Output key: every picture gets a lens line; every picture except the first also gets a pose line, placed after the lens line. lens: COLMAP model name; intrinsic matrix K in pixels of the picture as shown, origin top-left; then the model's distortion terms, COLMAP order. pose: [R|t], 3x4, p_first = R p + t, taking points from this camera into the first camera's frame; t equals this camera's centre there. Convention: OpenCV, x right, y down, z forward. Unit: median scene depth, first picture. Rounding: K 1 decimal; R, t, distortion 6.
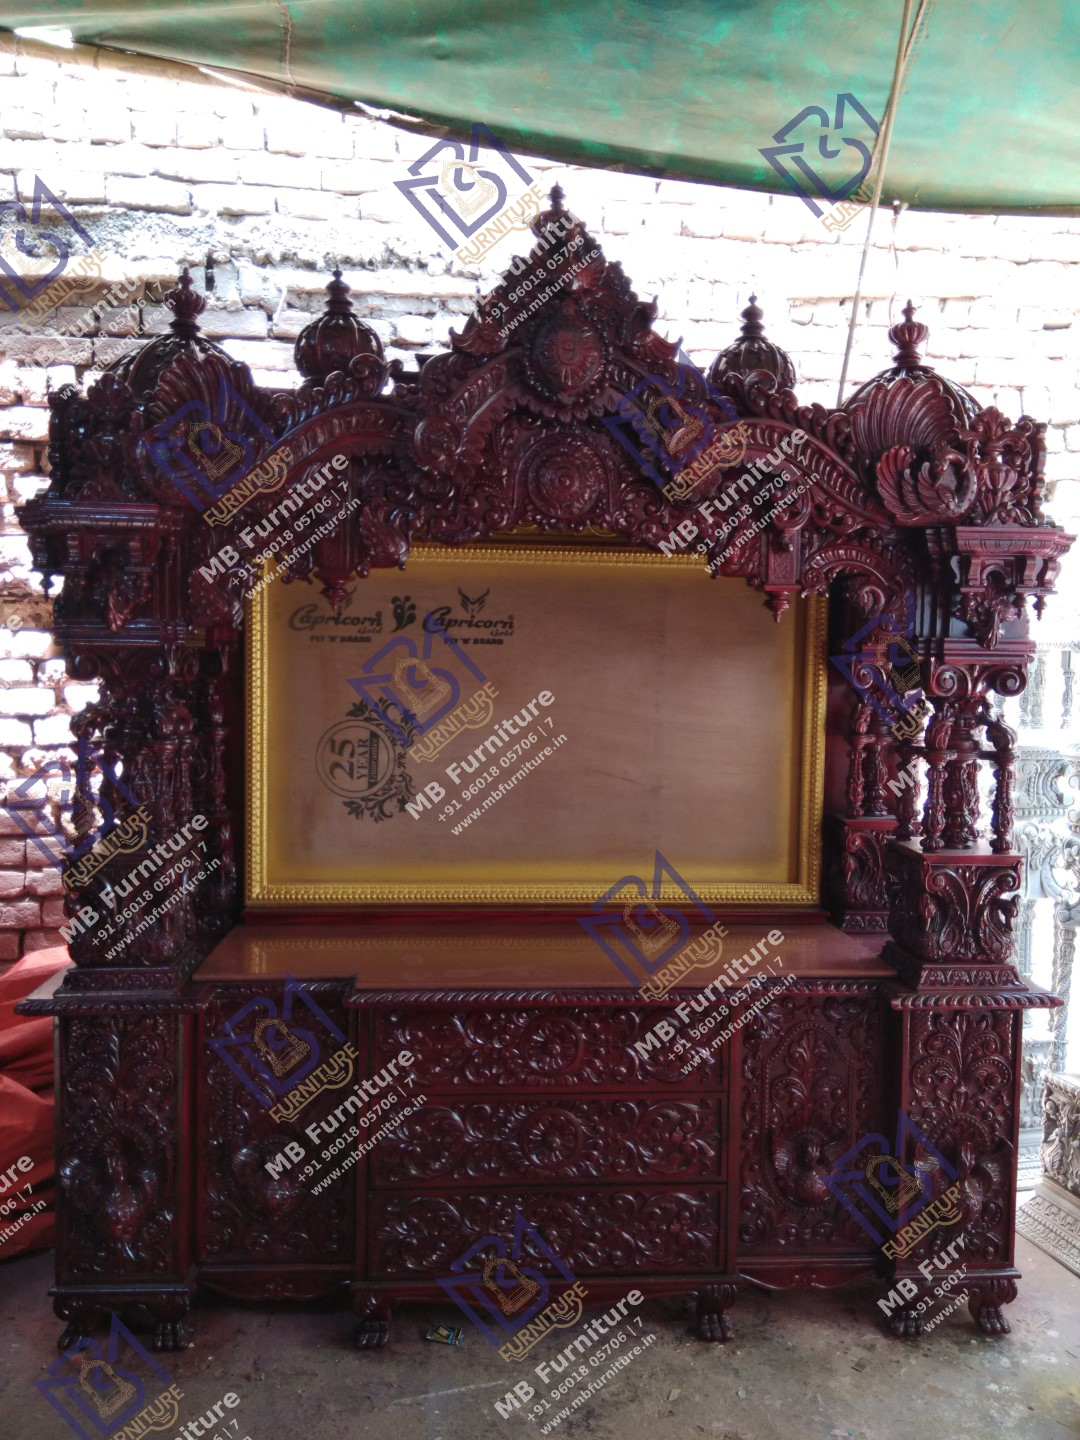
lens RADIAL K [[1127.4, 0, 540.7], [0, 1127.4, 716.8], [0, 0, 1]] dist [0.012263, -0.008034]
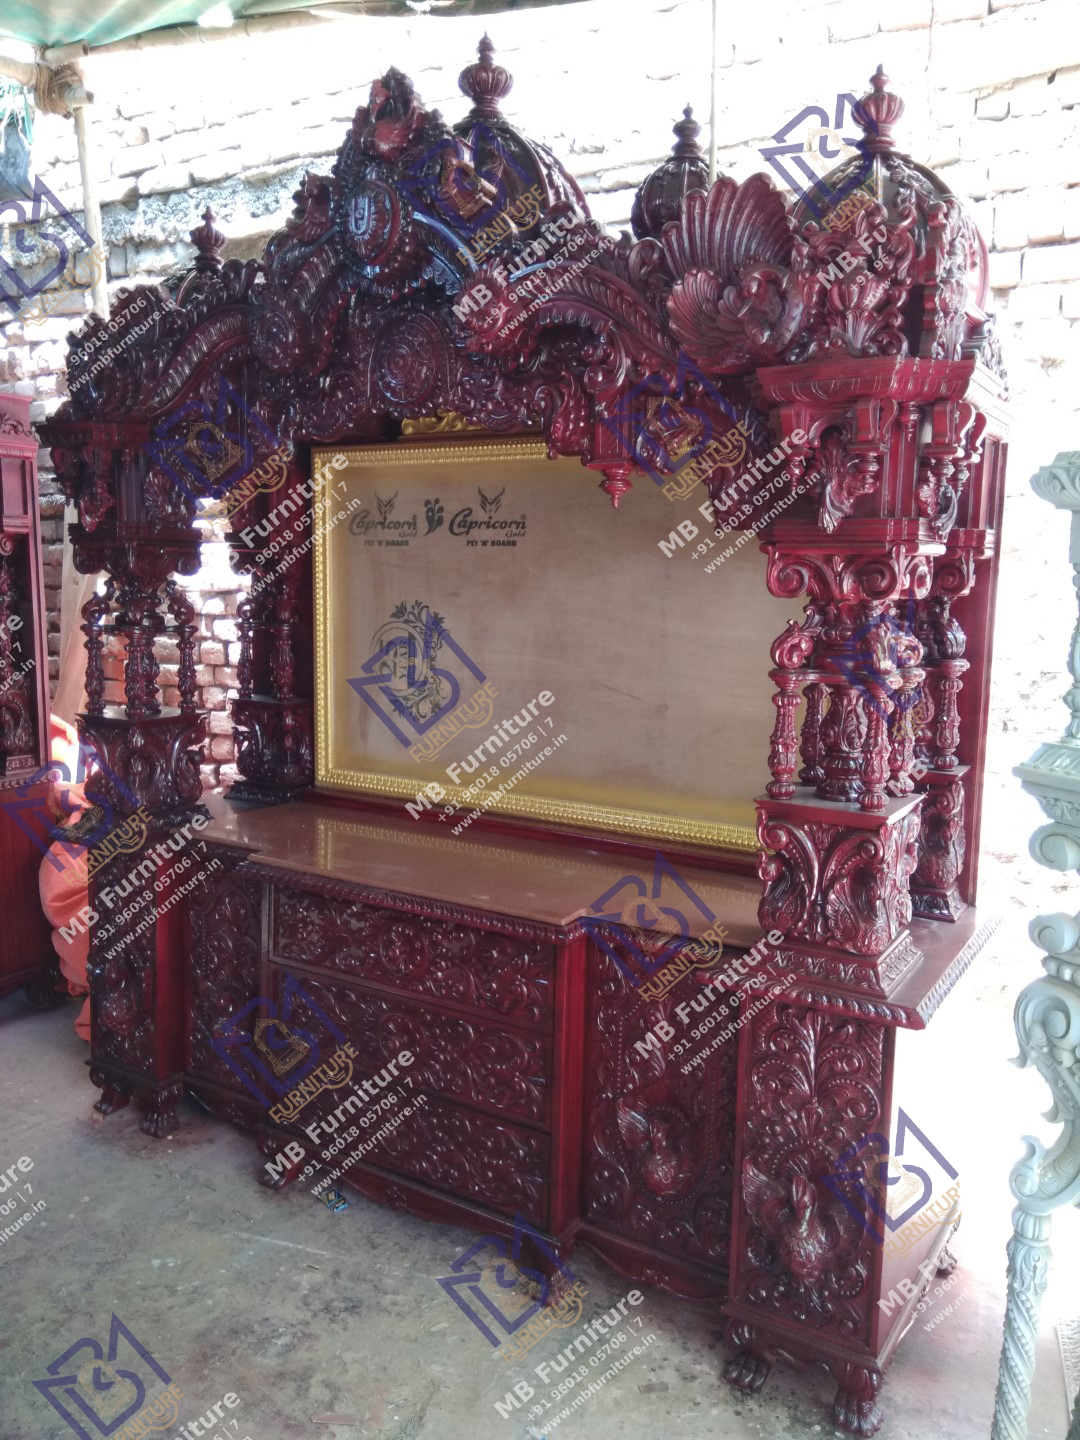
lens RADIAL K [[1127.4, 0, 540.6], [0, 1127.4, 723.4], [0, 0, 1]] dist [0.012263, -0.008034]
pose [[0.808532, 0.077170, -0.583370, 0.554826], [-0.041314, 0.996362, 0.074542, 0.013465], [0.587000, -0.036168, 0.808779, 0.234412]]
